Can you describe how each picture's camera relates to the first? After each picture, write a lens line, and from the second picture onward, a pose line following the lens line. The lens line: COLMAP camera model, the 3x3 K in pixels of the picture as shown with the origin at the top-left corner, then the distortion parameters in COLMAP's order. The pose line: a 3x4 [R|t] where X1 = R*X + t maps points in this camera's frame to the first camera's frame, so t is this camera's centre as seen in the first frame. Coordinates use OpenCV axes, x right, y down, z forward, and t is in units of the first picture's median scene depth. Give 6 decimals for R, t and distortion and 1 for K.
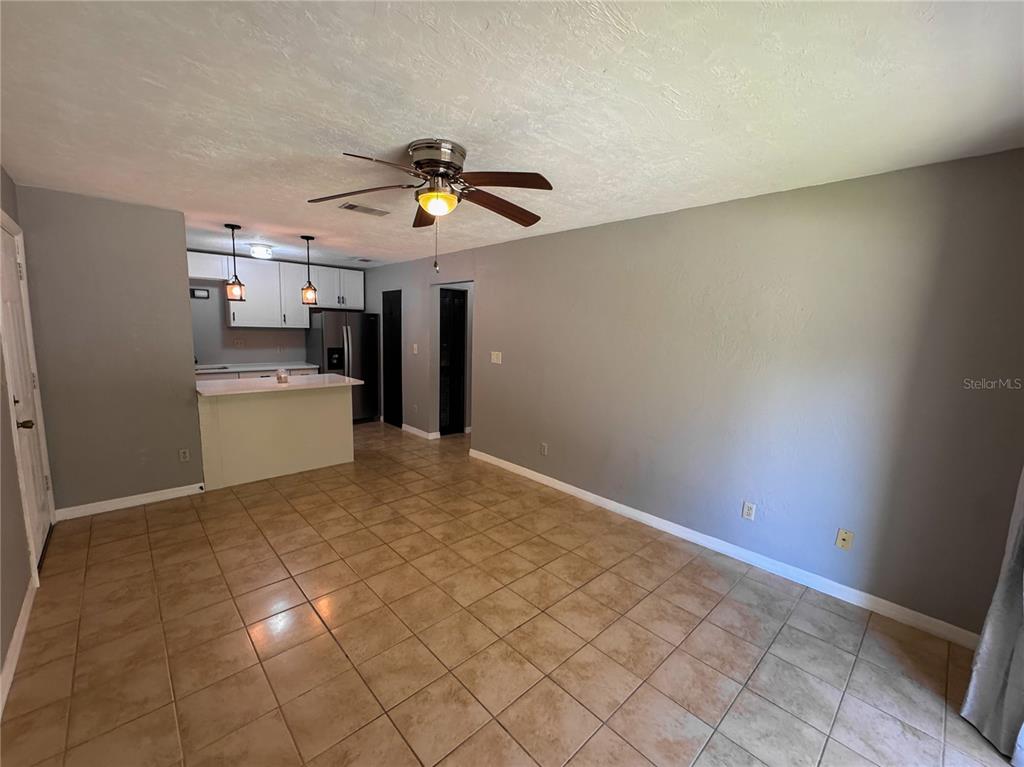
lens RADIAL K [[419.8, 0, 512.0], [0, 419.8, 383.5], [0, 0, 1]] dist [-0.003024, -0.000039]
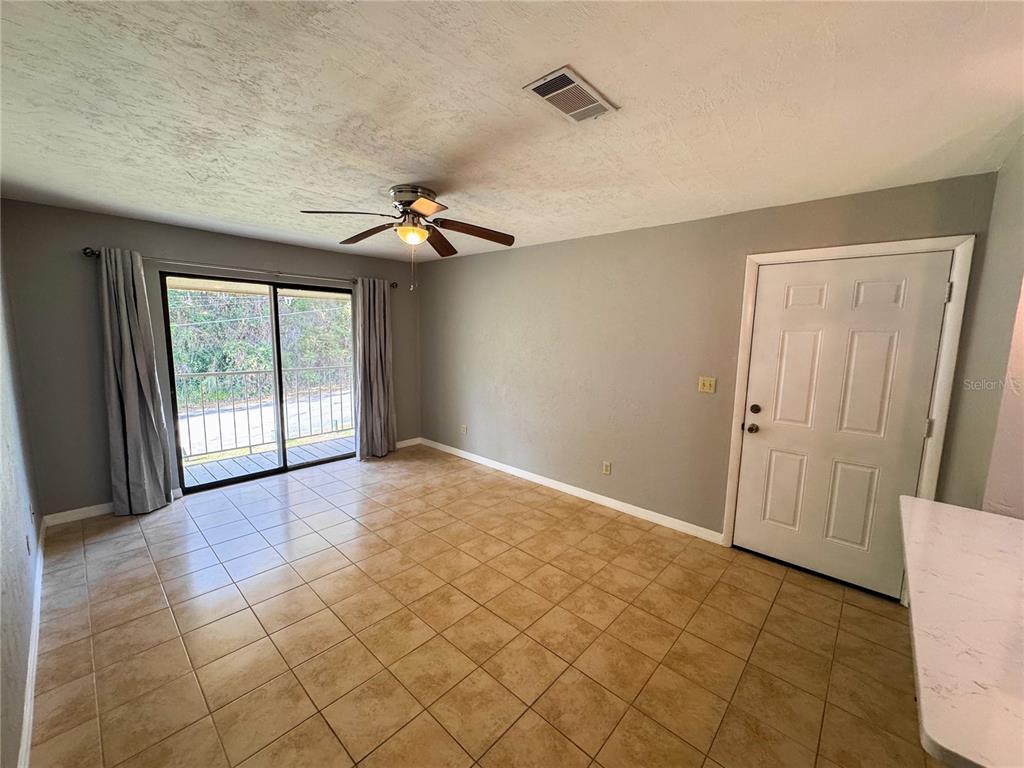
lens RADIAL K [[407.3, 0, 512.0], [0, 407.3, 384.0], [0, 0, 1]] dist [-0.002111, -0.000121]
pose [[-0.995904, -0.038422, -0.081851, -0.270170], [-0.058327, 0.964694, 0.256834, -0.231616], [0.069093, 0.260556, -0.962983, 1.606931]]
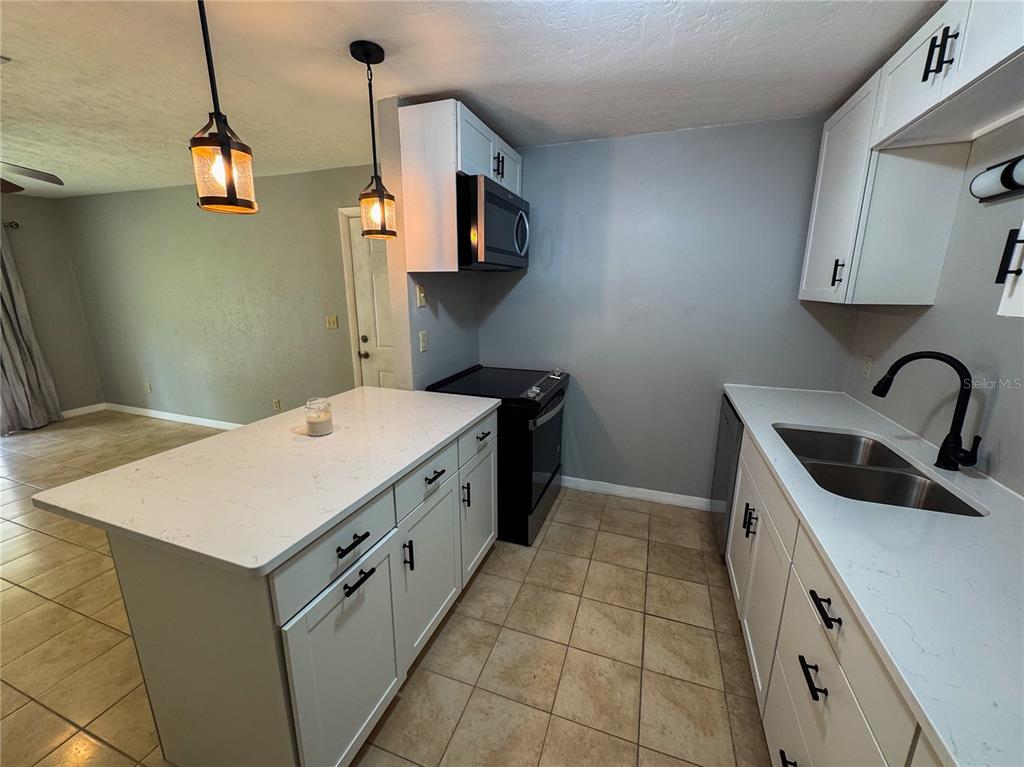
lens RADIAL K [[407.3, 0, 512.0], [0, 407.3, 383.5], [0, 0, 1]] dist [-0.002111, -0.000121]
pose [[-0.889975, 0.075355, -0.449740, -0.750654], [-0.089665, 0.938080, 0.334613, -0.272501], [0.447108, 0.338123, -0.828111, 1.939732]]
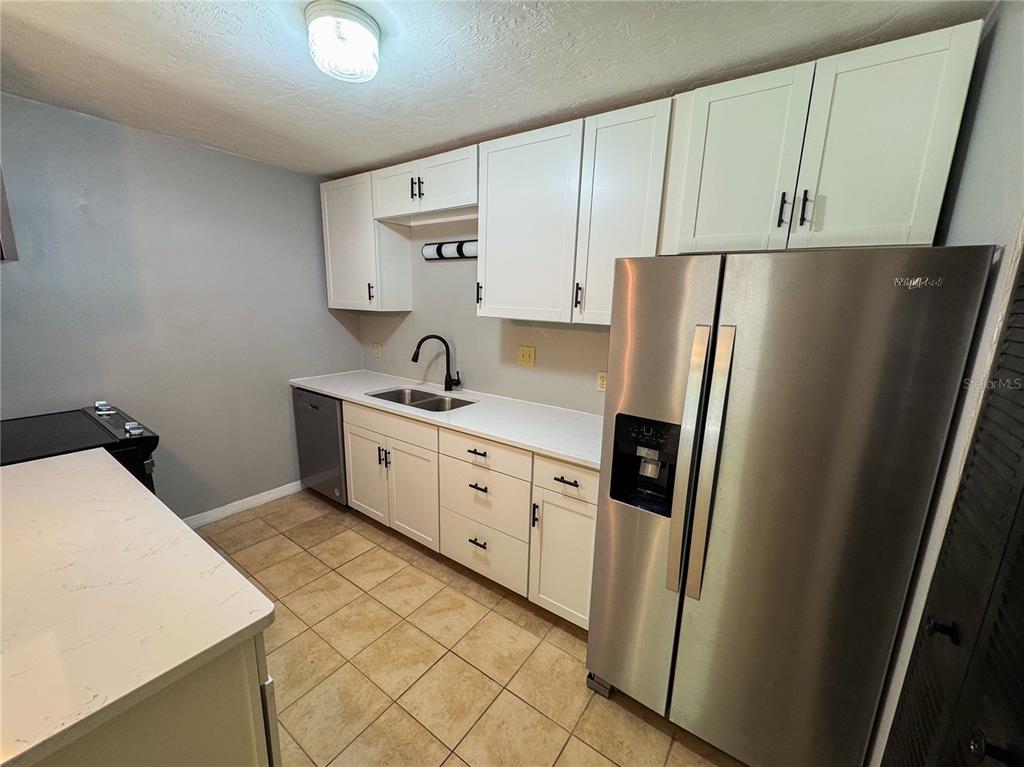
lens RADIAL K [[407.3, 0, 512.0], [0, 407.3, 383.5], [0, 0, 1]] dist [-0.002111, -0.000121]
pose [[0.195537, 0.173300, -0.965263, -0.447018], [-0.153641, 0.977522, 0.144377, -0.246976], [0.968586, 0.120072, 0.217768, 1.742586]]
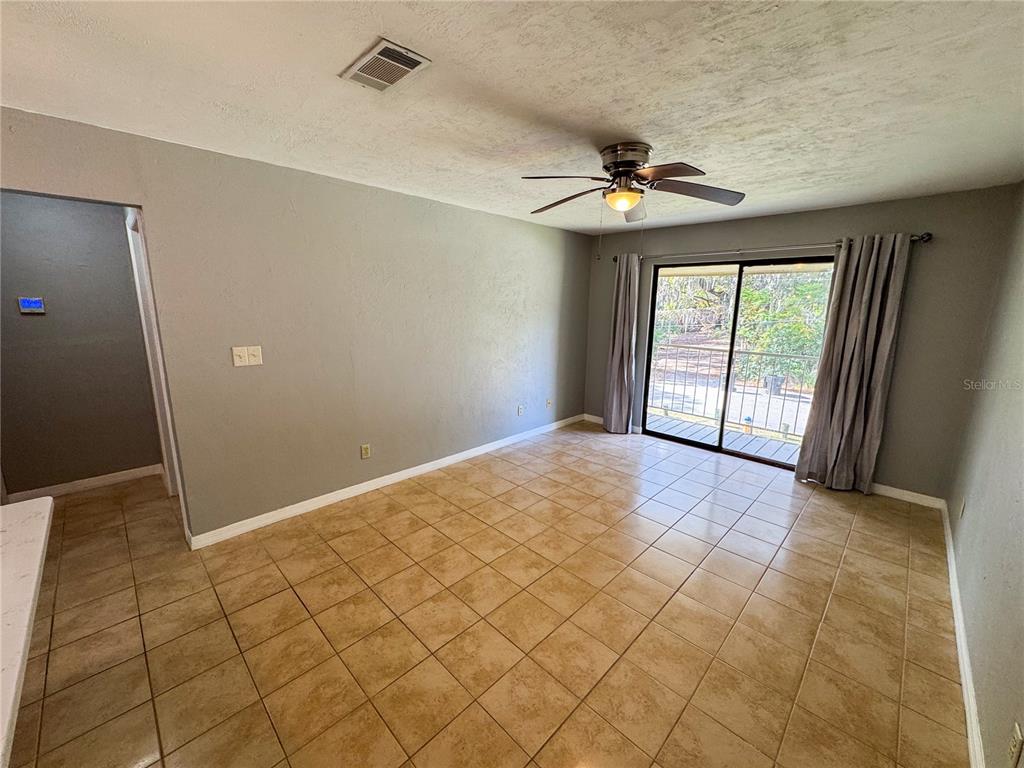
lens RADIAL K [[407.3, 0, 512.0], [0, 407.3, 384.0], [0, 0, 1]] dist [-0.002111, -0.000121]
pose [[-0.036118, -0.226191, 0.973413, -0.935062], [0.117876, 0.966285, 0.228909, -0.167257], [-0.992371, 0.123010, -0.008238, 0.954508]]
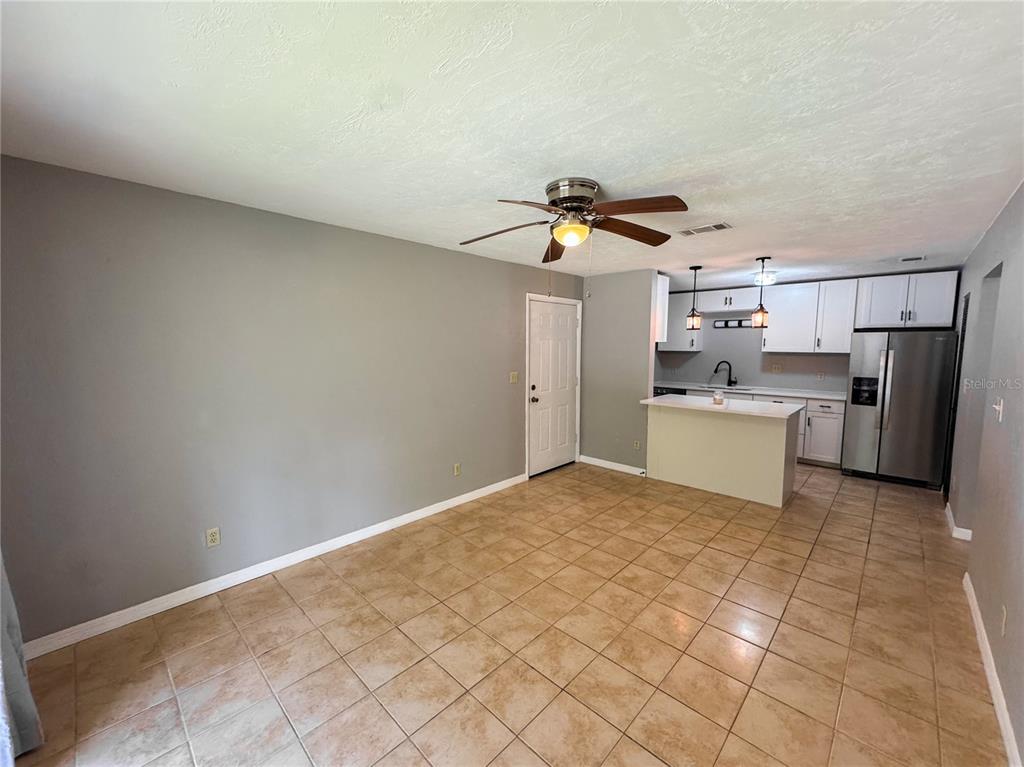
lens RADIAL K [[411.6, 0, 512.0], [0, 411.6, 383.5], [0, 0, 1]] dist [-0.001471, -0.000121]
pose [[0.053983, 0.068831, -0.996167, 0.627636], [-0.131290, 0.989450, 0.061252, -0.067474], [0.989873, 0.127480, 0.062450, 0.581889]]
